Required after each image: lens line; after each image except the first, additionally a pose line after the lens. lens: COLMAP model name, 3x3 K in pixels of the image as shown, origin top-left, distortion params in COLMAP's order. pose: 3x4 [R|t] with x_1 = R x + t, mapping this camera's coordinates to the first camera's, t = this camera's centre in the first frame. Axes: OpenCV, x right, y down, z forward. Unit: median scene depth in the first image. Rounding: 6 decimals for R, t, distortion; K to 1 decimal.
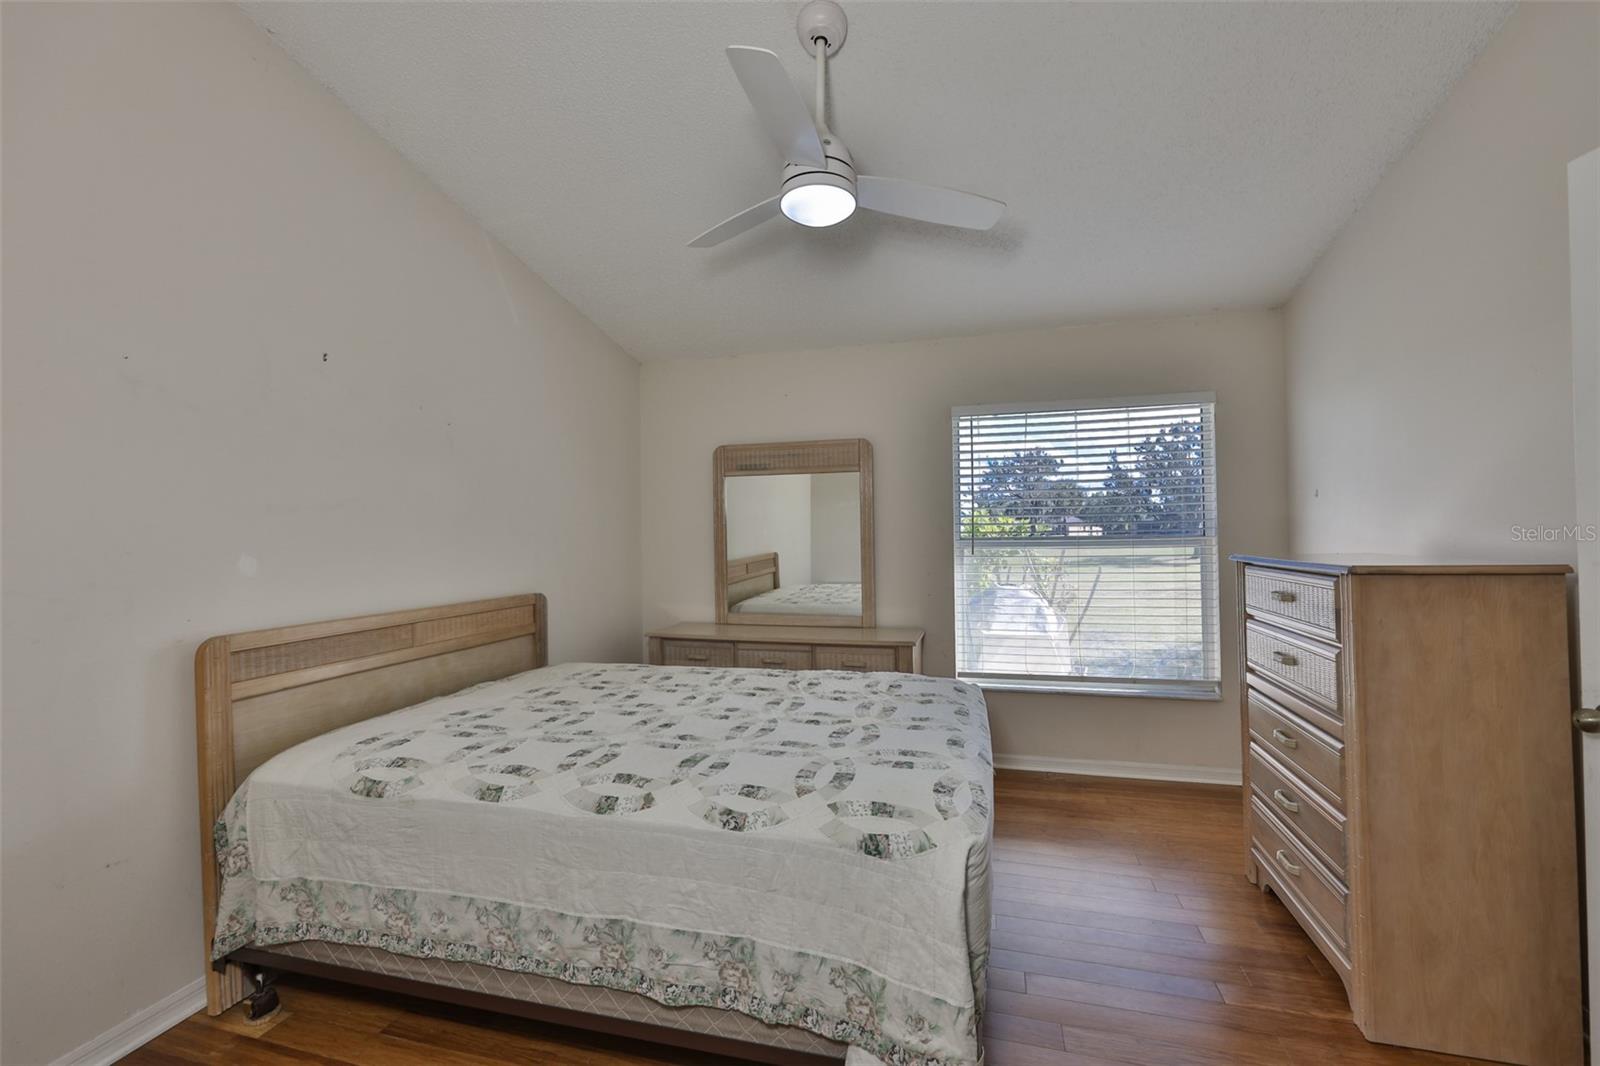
lens RADIAL K [[668.2, 0, 803.4], [0, 668.2, 523.9], [0, 0, 1]] dist [-0.003145, -0.000406]
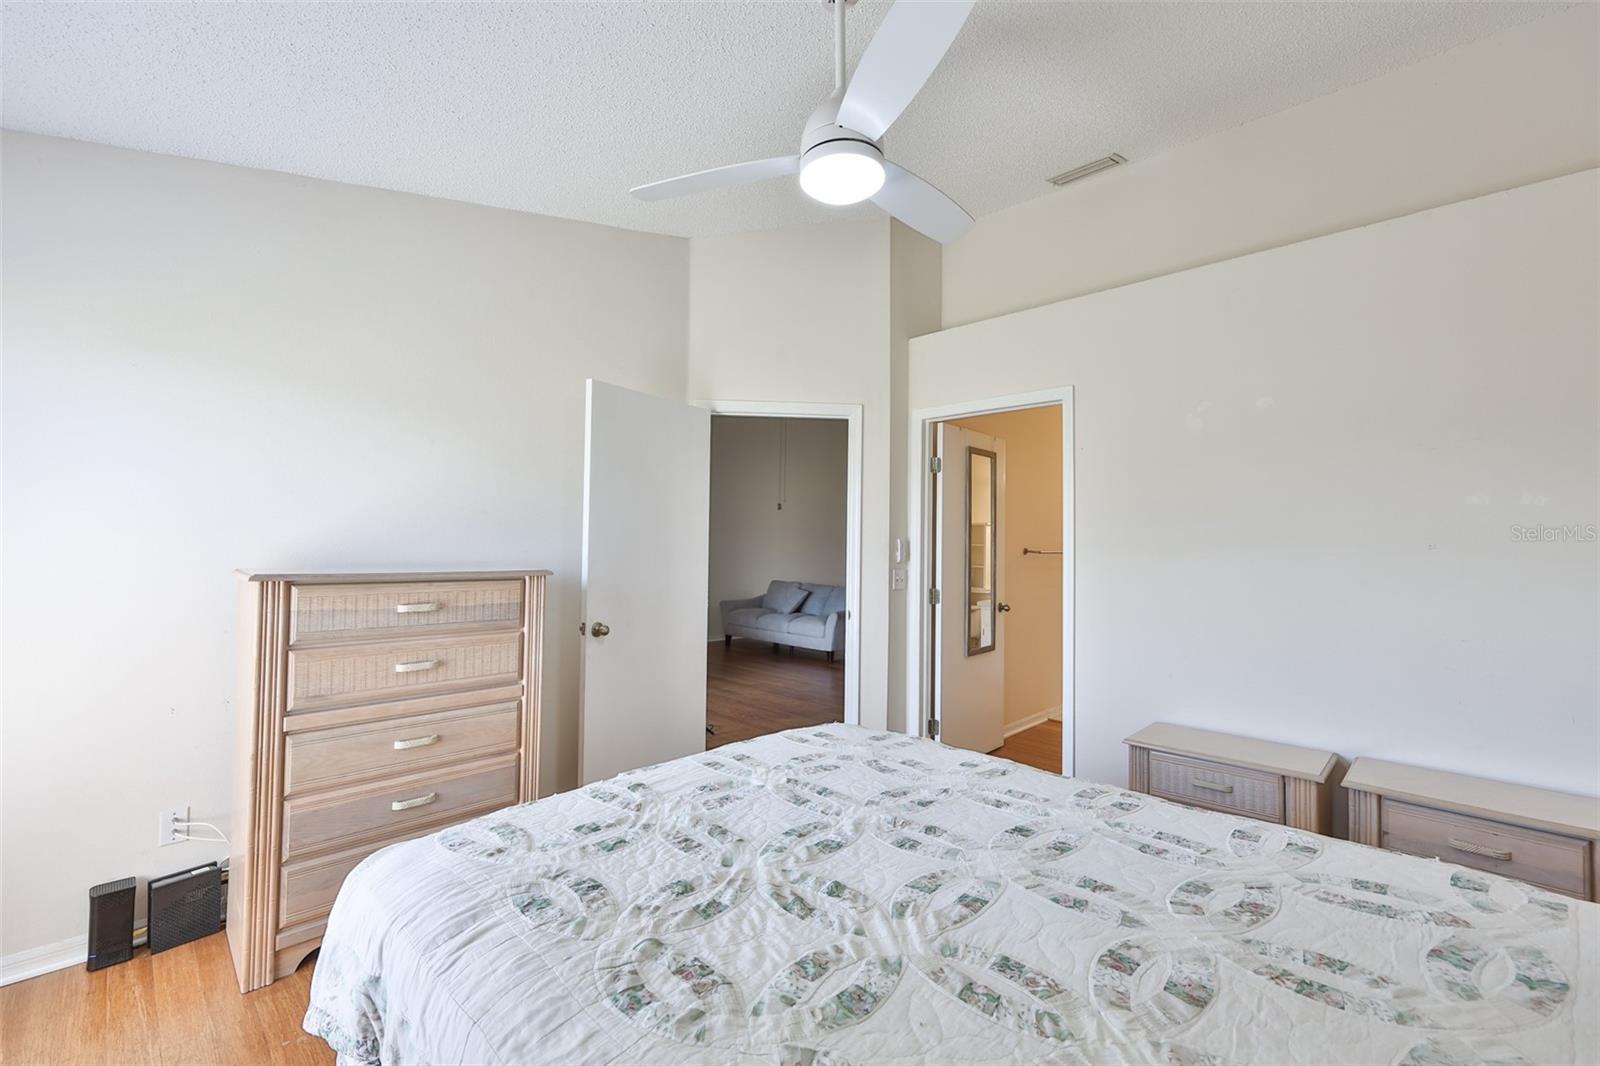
lens RADIAL K [[677.5, 0, 800.0], [0, 677.5, 533.0], [0, 0, 1]] dist [-0.000148, -0.000081]
pose [[-0.874365, 0.012372, 0.485112, -0.361540], [-0.009790, 0.999022, -0.043124, 0.033600], [-0.485171, -0.042456, -0.873388, 1.800837]]
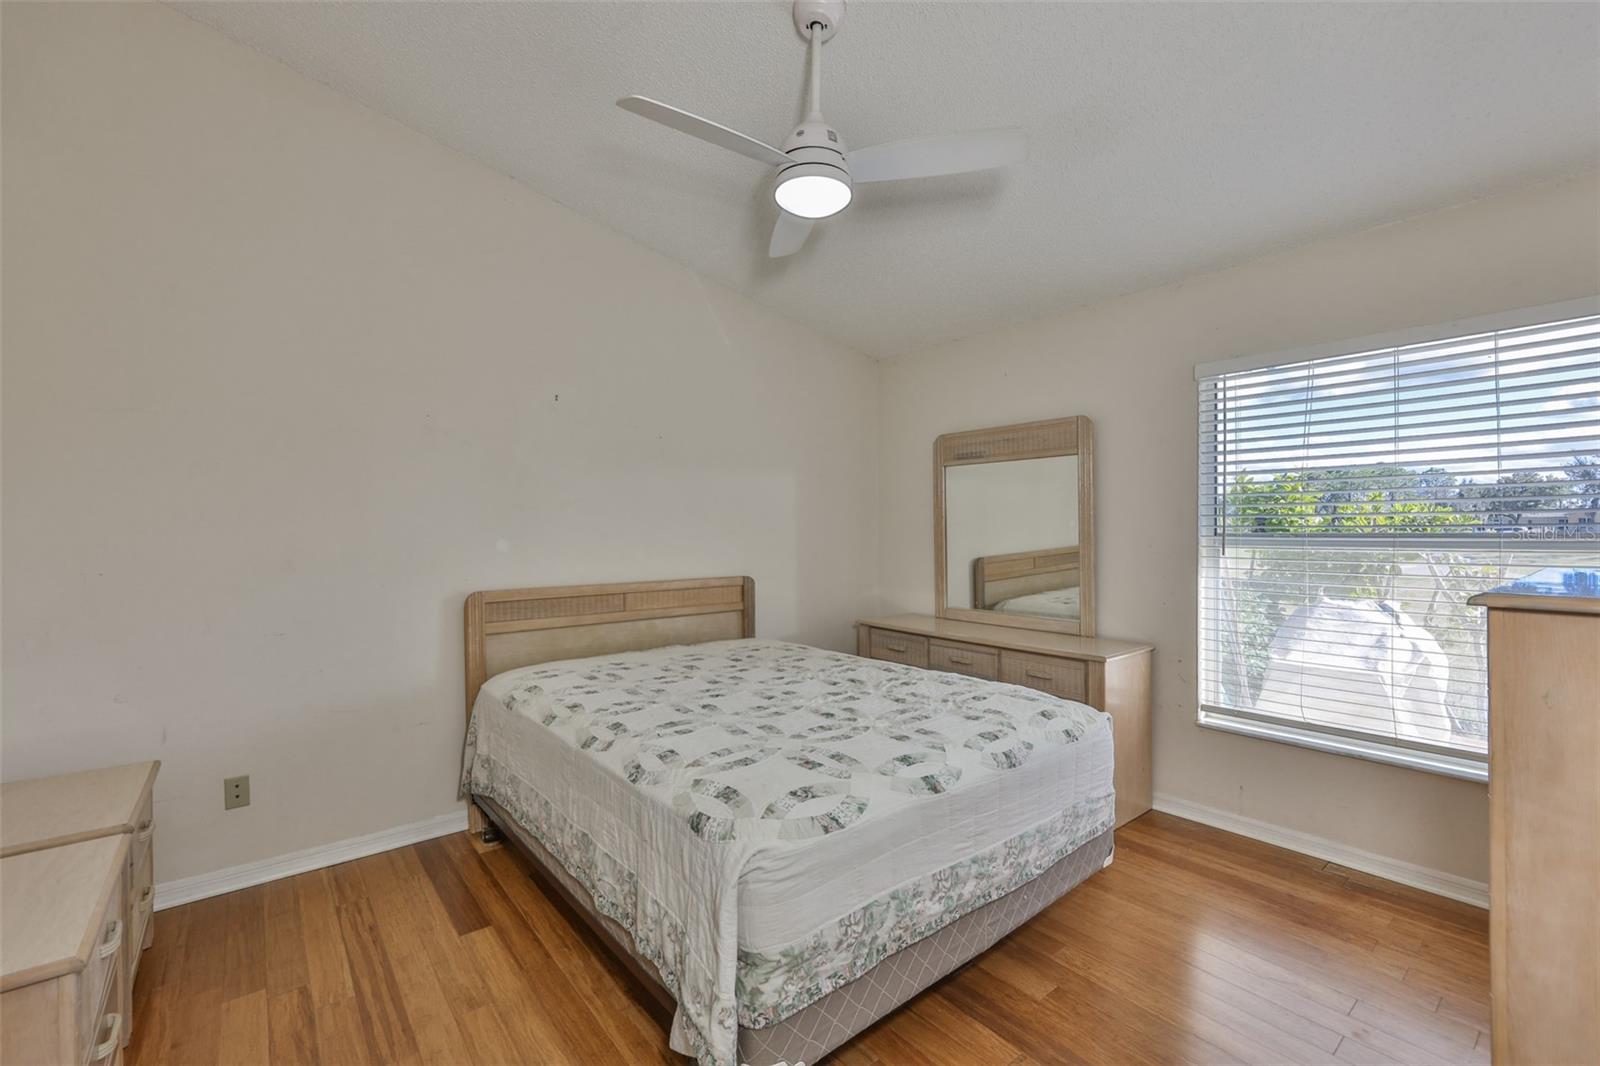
lens RADIAL K [[677.5, 0, 800.0], [0, 677.5, 533.0], [0, 0, 1]] dist [-0.000148, -0.000081]
pose [[0.811306, 0.013310, -0.584470, 0.603080], [0.003639, 0.999606, 0.027815, -0.006364], [0.584610, -0.024694, 0.810939, 0.162394]]
